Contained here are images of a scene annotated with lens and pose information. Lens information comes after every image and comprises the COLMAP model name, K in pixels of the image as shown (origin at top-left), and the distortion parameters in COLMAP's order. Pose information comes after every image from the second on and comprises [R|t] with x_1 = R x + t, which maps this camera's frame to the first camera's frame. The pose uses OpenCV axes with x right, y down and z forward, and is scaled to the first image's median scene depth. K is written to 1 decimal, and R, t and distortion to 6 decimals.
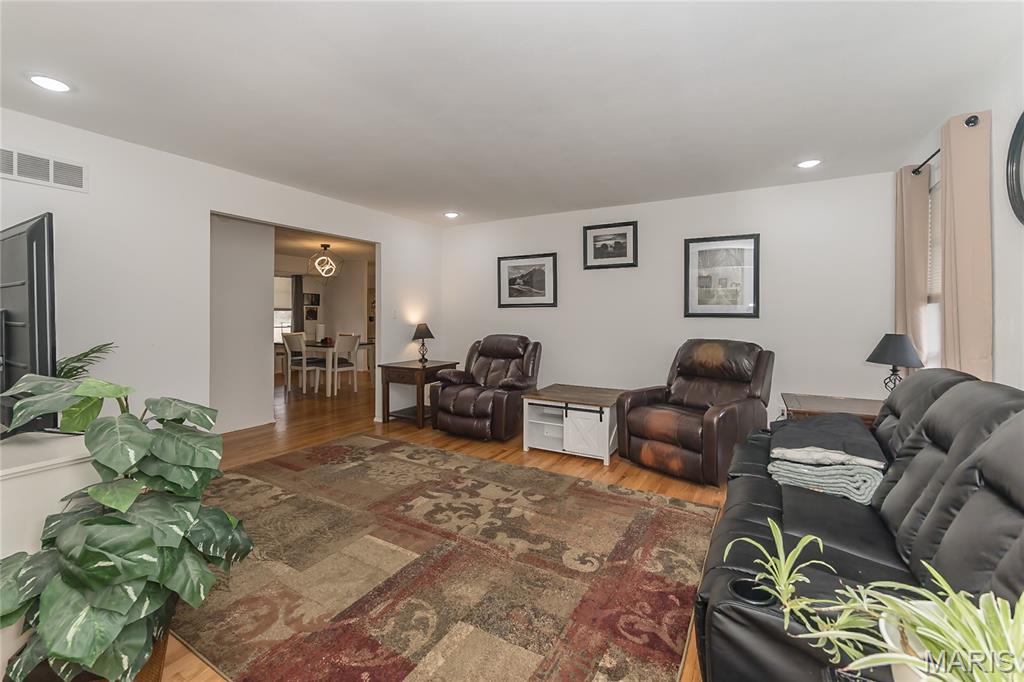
lens RADIAL K [[427.8, 0, 524.5], [0, 427.8, 316.4], [0, 0, 1]] dist [-0.000792, 0.001029]
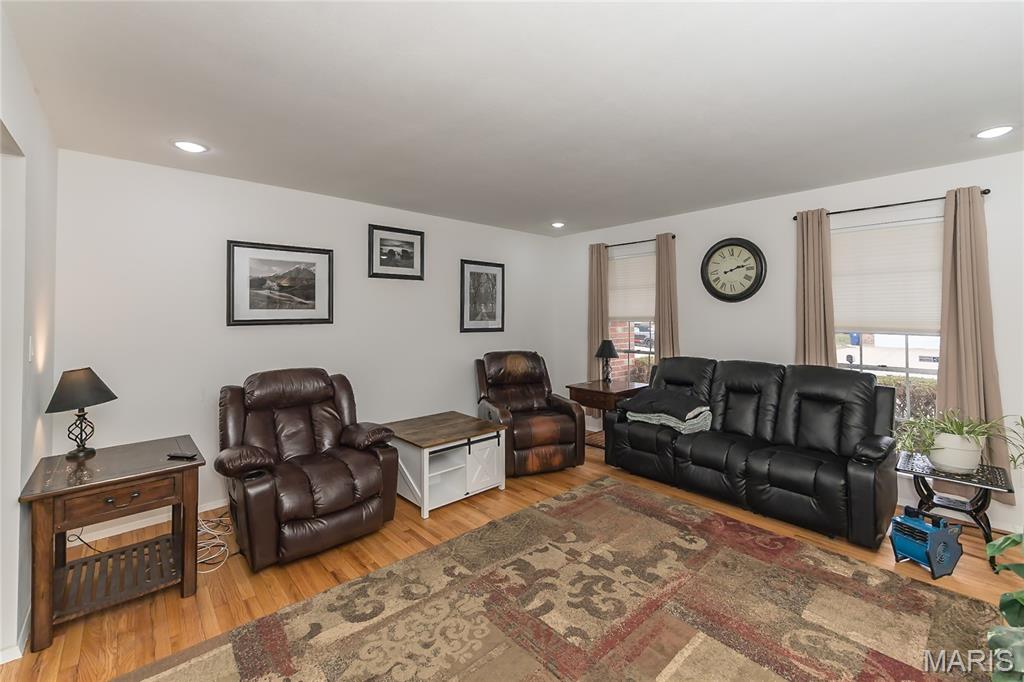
lens RADIAL K [[427.8, 0, 513.5], [0, 427.8, 307.4], [0, 0, 1]] dist [-0.000792, 0.001029]
pose [[0.325343, 0.014270, 0.945488, -0.706074], [0.004702, 0.999849, -0.016708, -0.049331], [-0.945584, 0.009882, 0.325227, 0.631170]]
